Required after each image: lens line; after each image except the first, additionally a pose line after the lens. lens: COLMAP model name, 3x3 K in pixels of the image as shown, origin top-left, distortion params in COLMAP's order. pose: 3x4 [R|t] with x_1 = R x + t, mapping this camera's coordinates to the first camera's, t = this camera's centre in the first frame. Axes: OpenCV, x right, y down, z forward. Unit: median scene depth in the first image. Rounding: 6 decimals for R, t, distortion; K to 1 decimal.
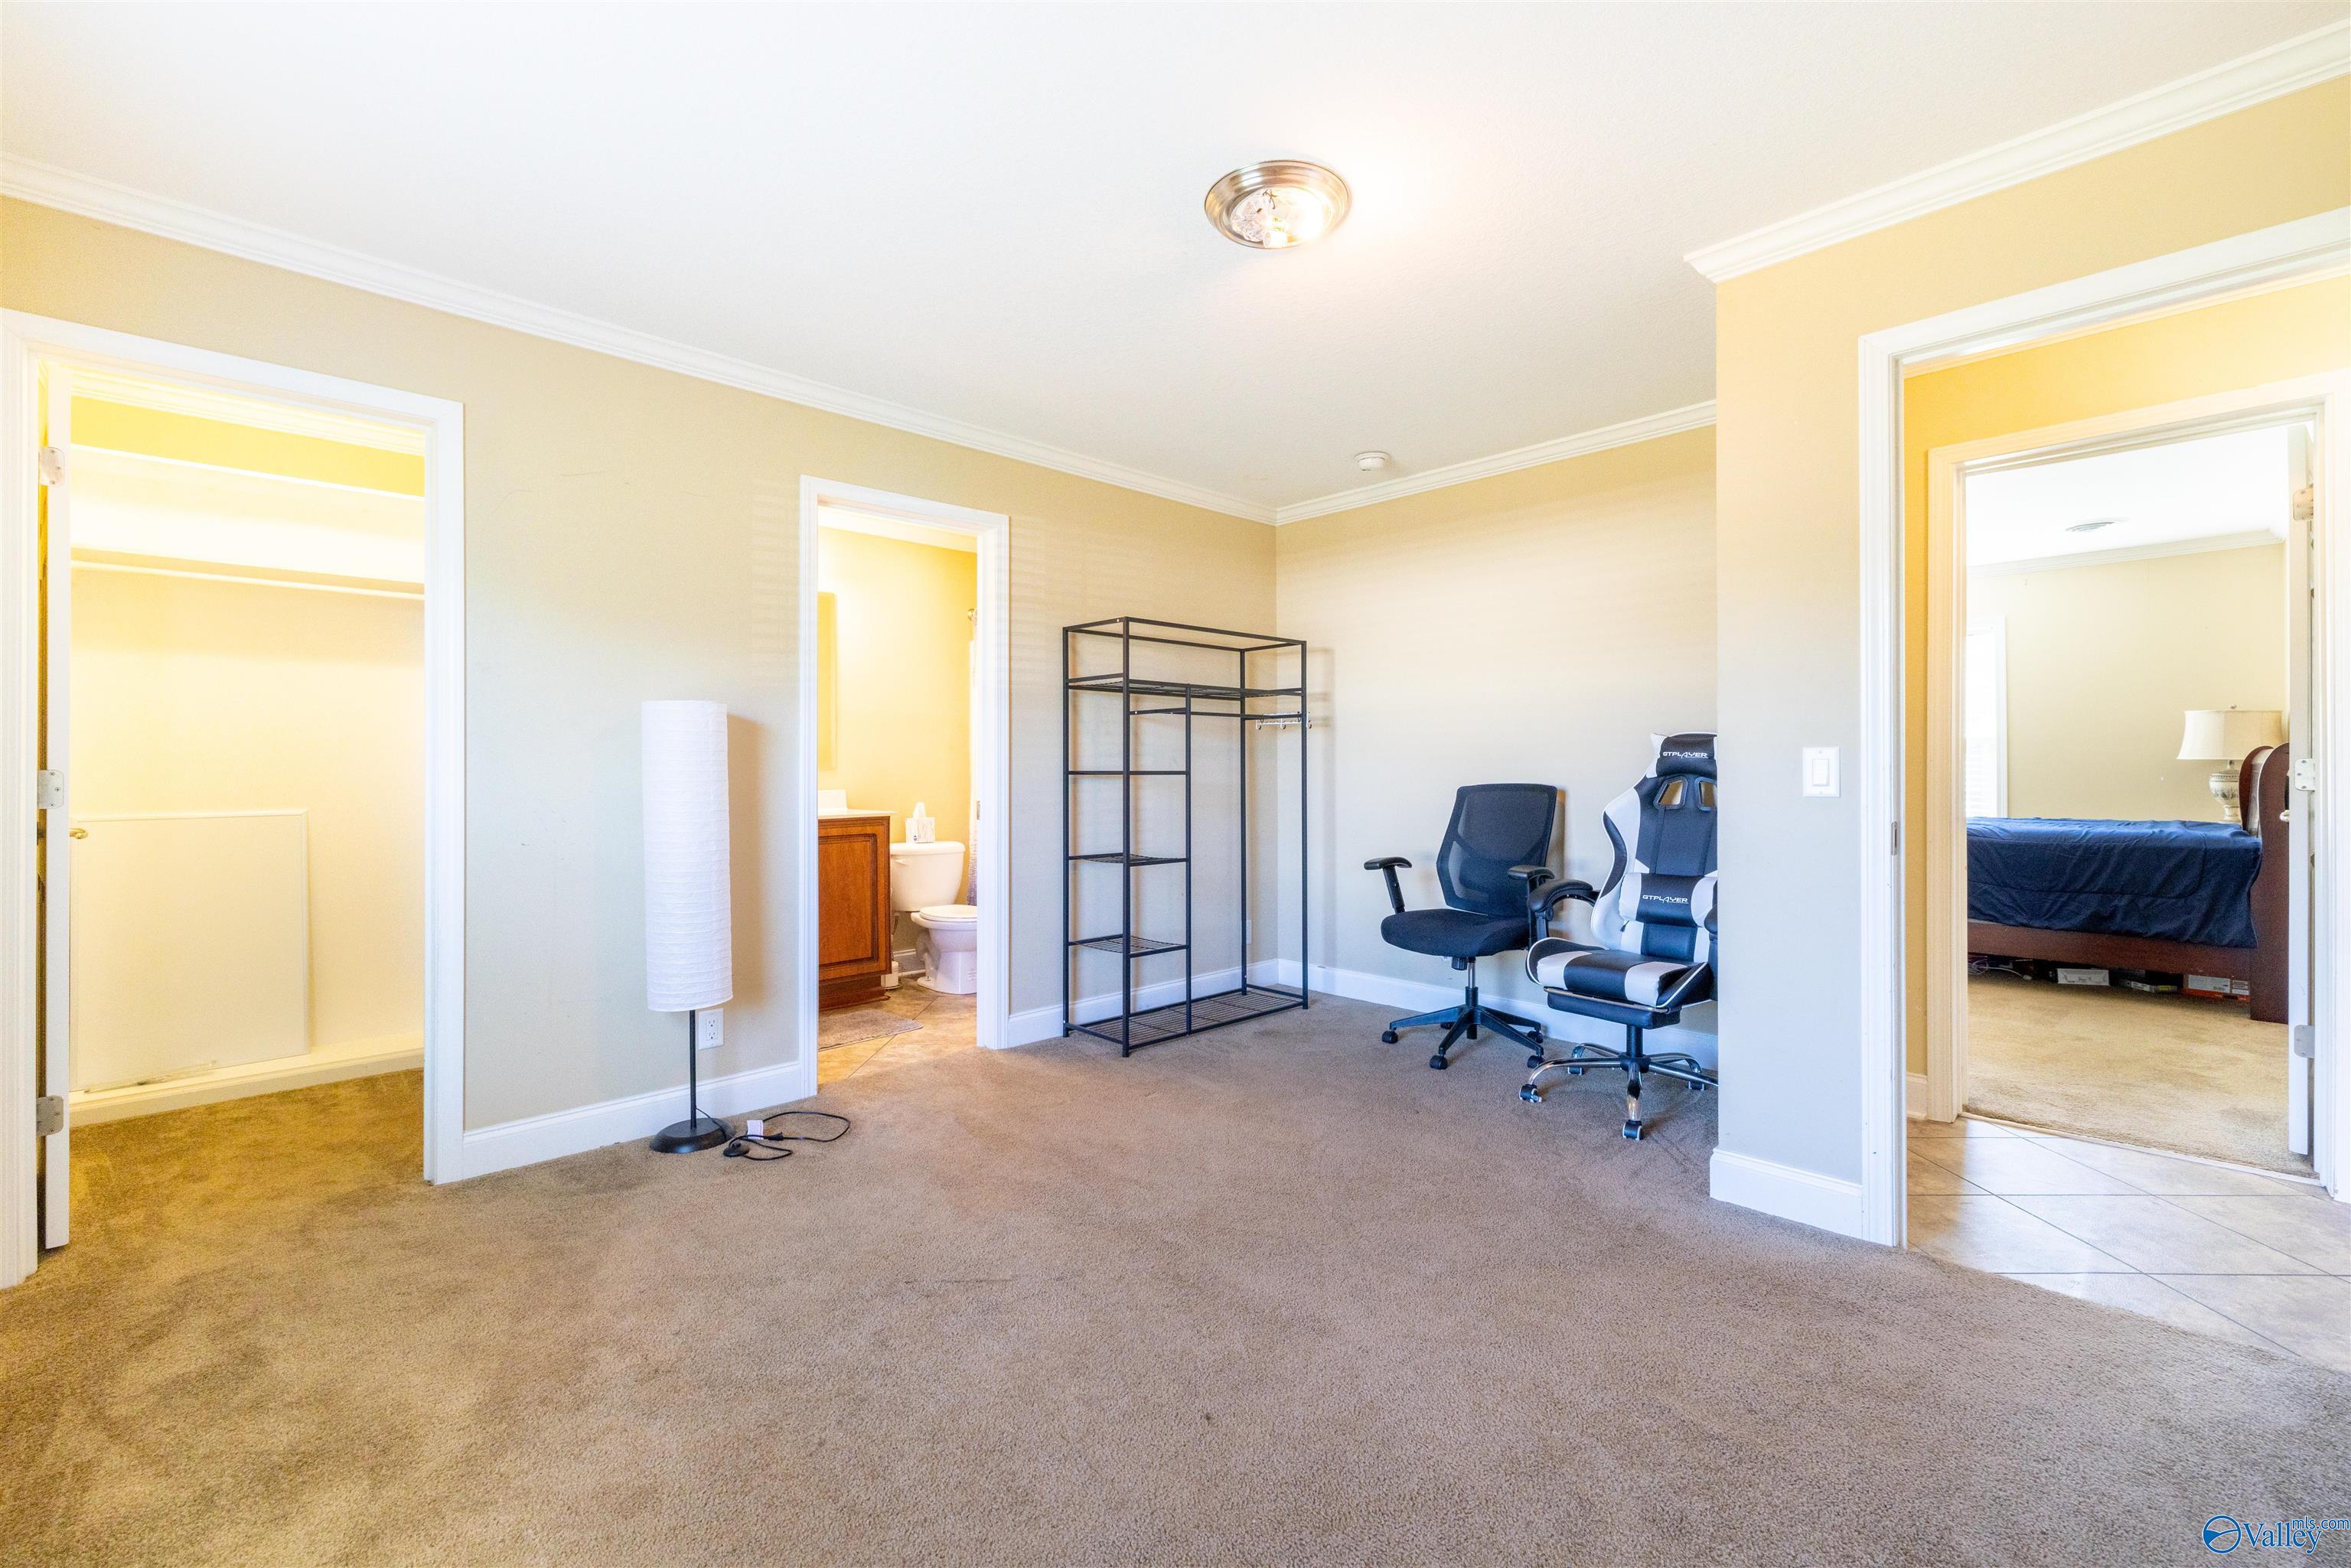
lens RADIAL K [[984.5, 0, 1168.5], [0, 984.5, 758.7], [0, 0, 1]] dist [0.000164, -0.000144]
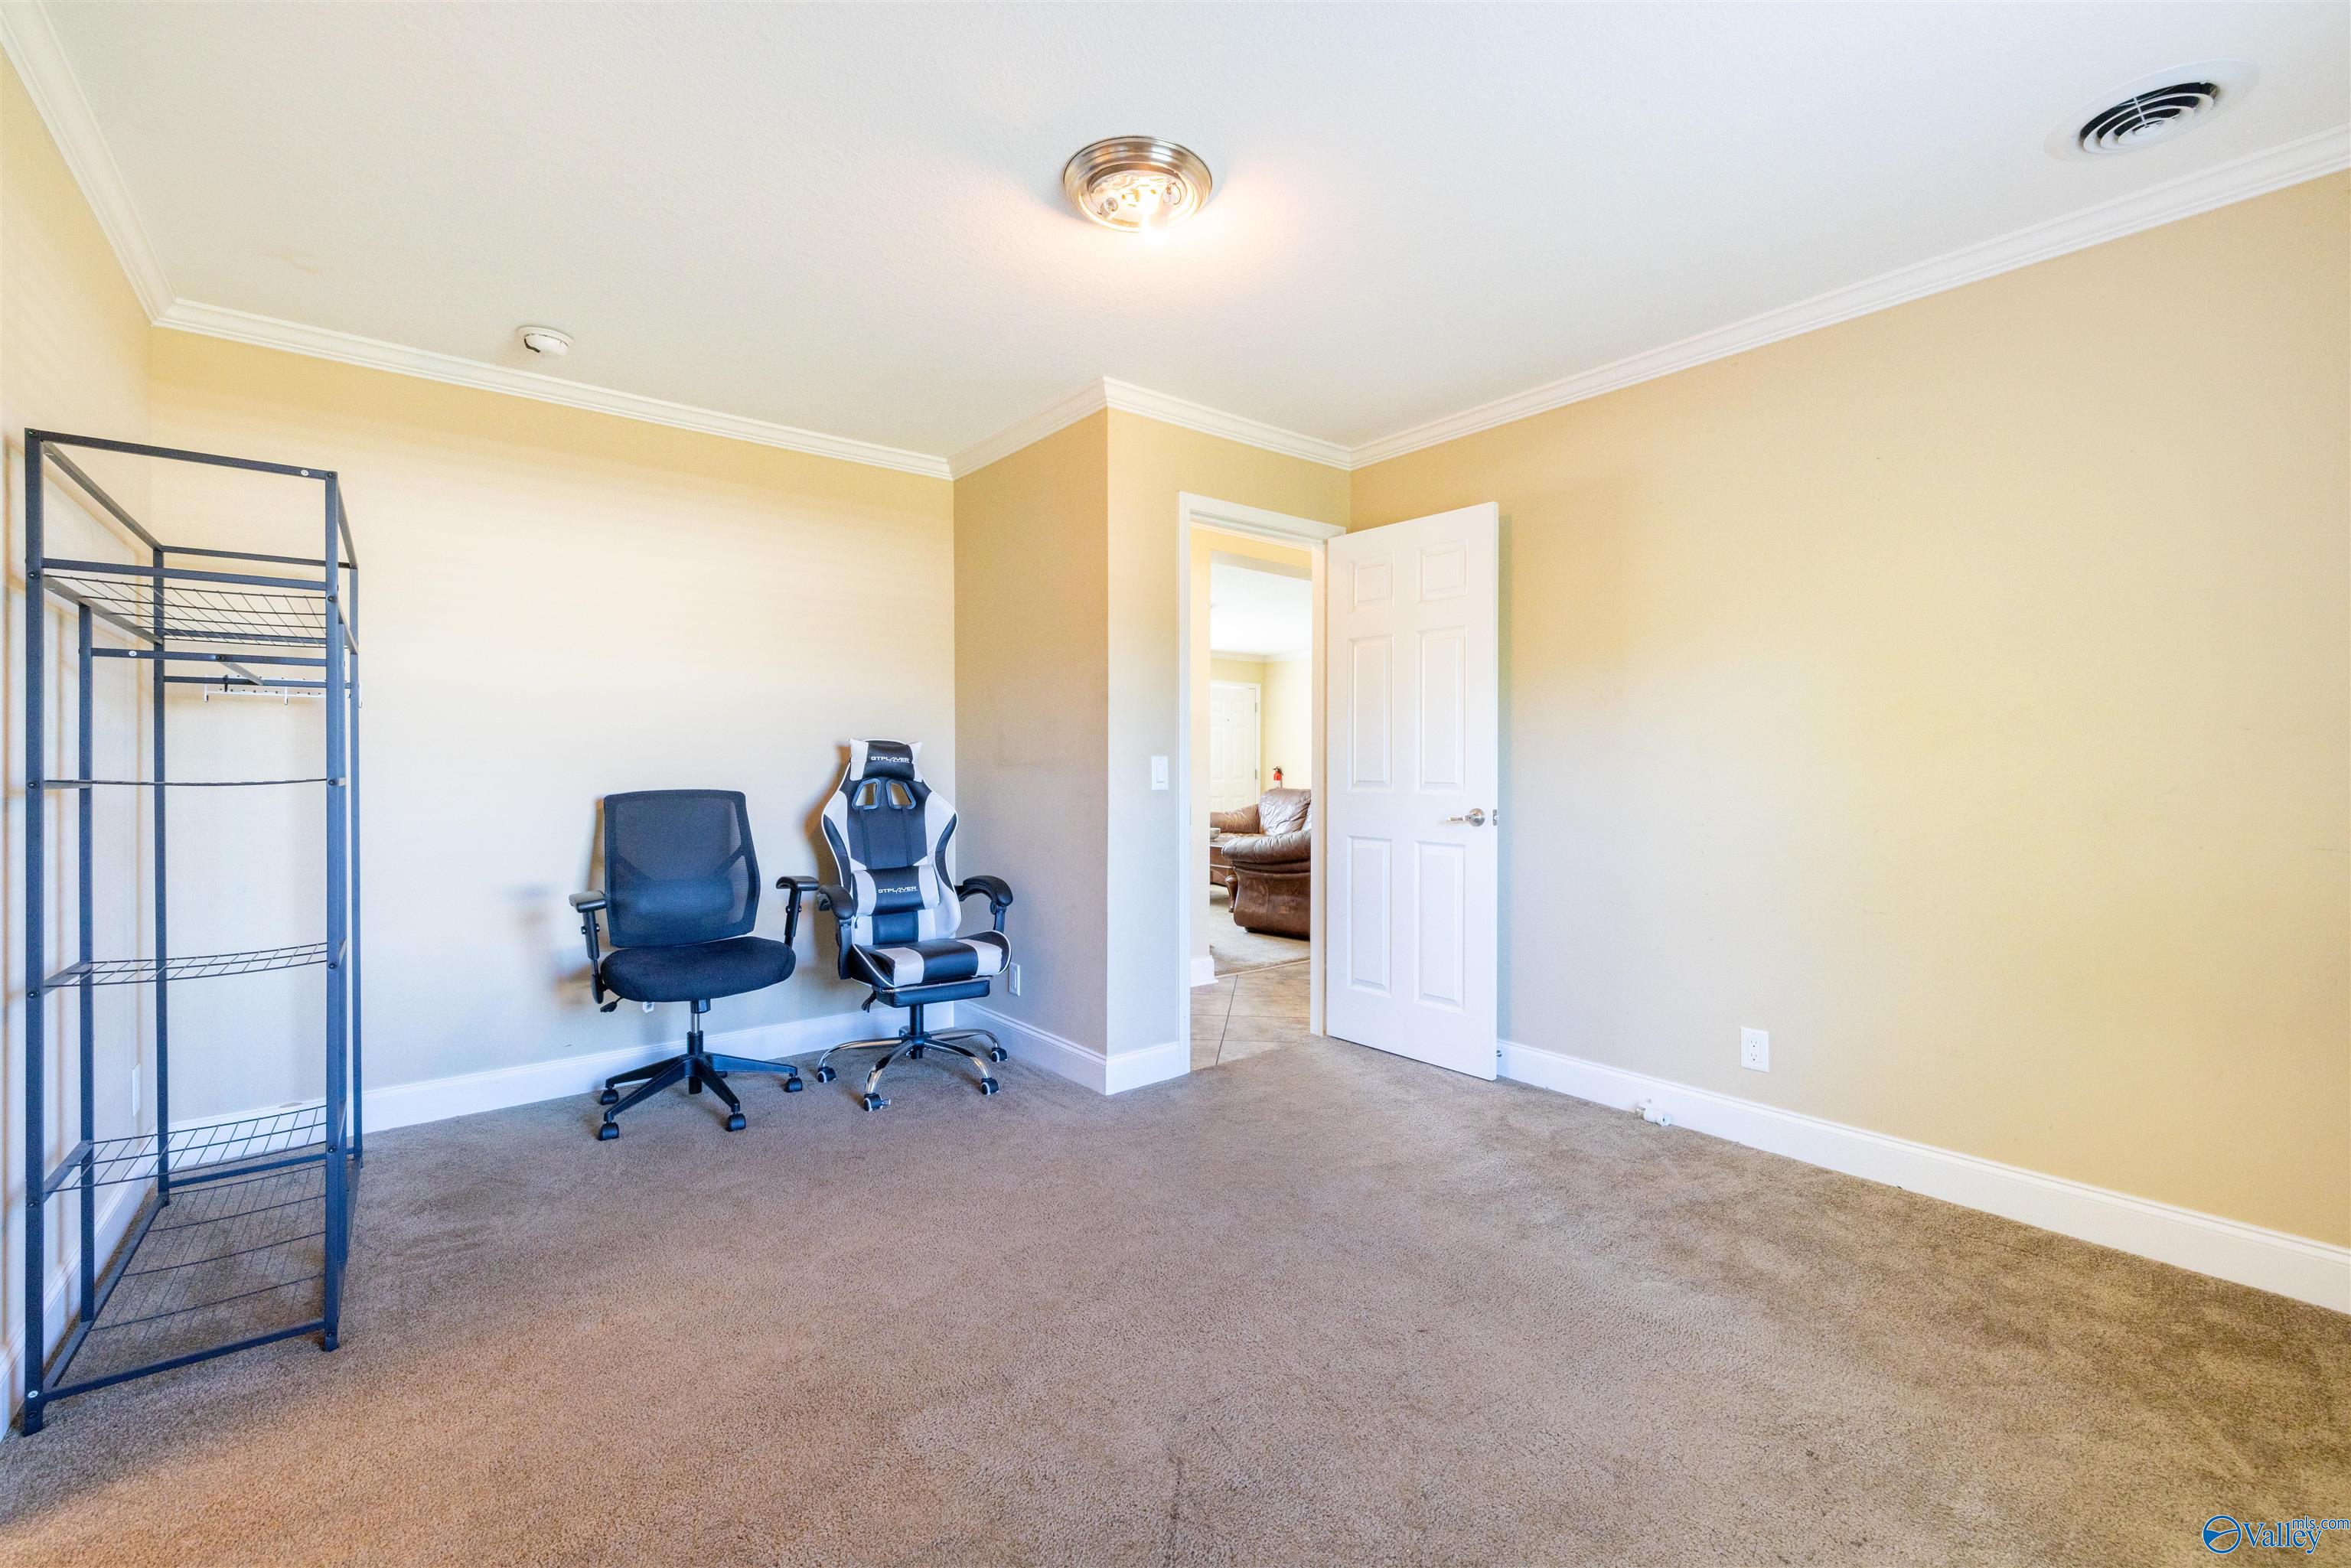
lens RADIAL K [[984.5, 0, 1188.6], [0, 984.5, 768.4], [0, 0, 1]] dist [0.000164, -0.000144]
pose [[0.082627, -0.004069, 0.996572, -0.477169], [-0.008987, 0.999948, 0.004828, -0.001893], [-0.996540, -0.009355, 0.082587, 0.490806]]
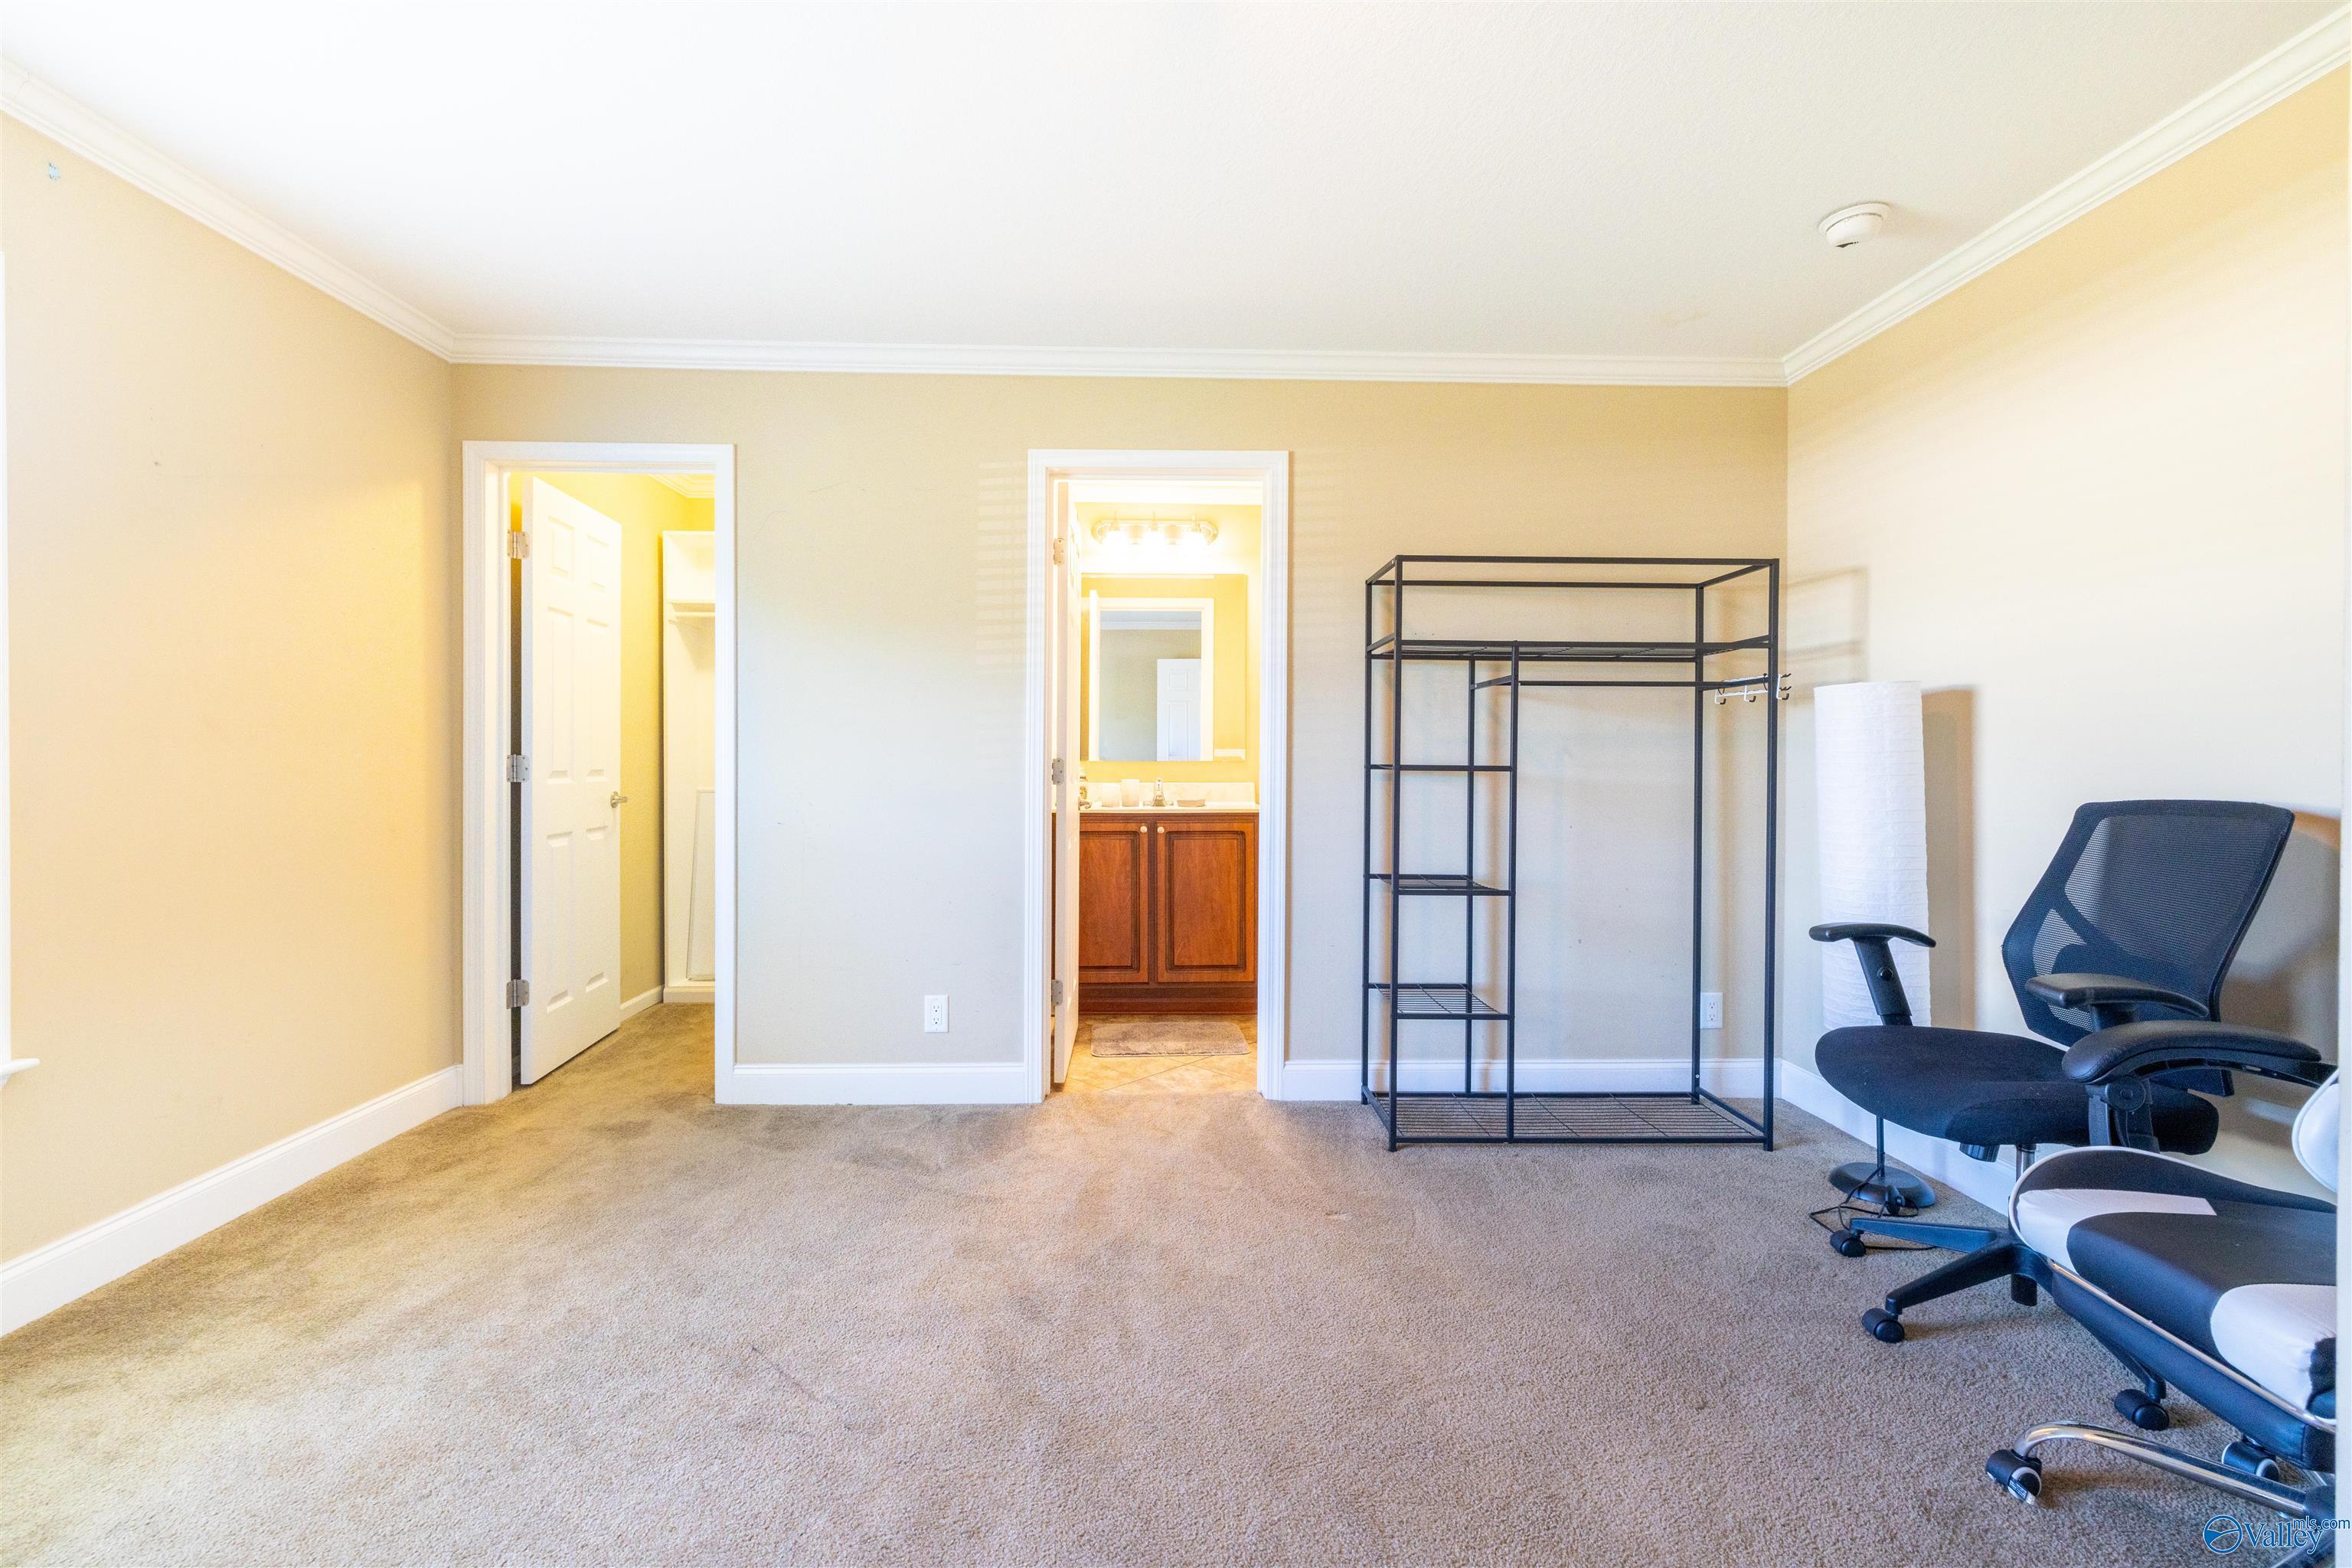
lens RADIAL K [[984.9, 0, 1177.0], [0, 984.9, 759.4], [0, 0, 1]] dist [0.000164, -0.000144]
pose [[0.740092, 0.006260, -0.672477, 0.313976], [-0.001436, 0.999969, 0.007728, 0.002883], [0.672504, -0.004754, 0.740078, 0.325101]]
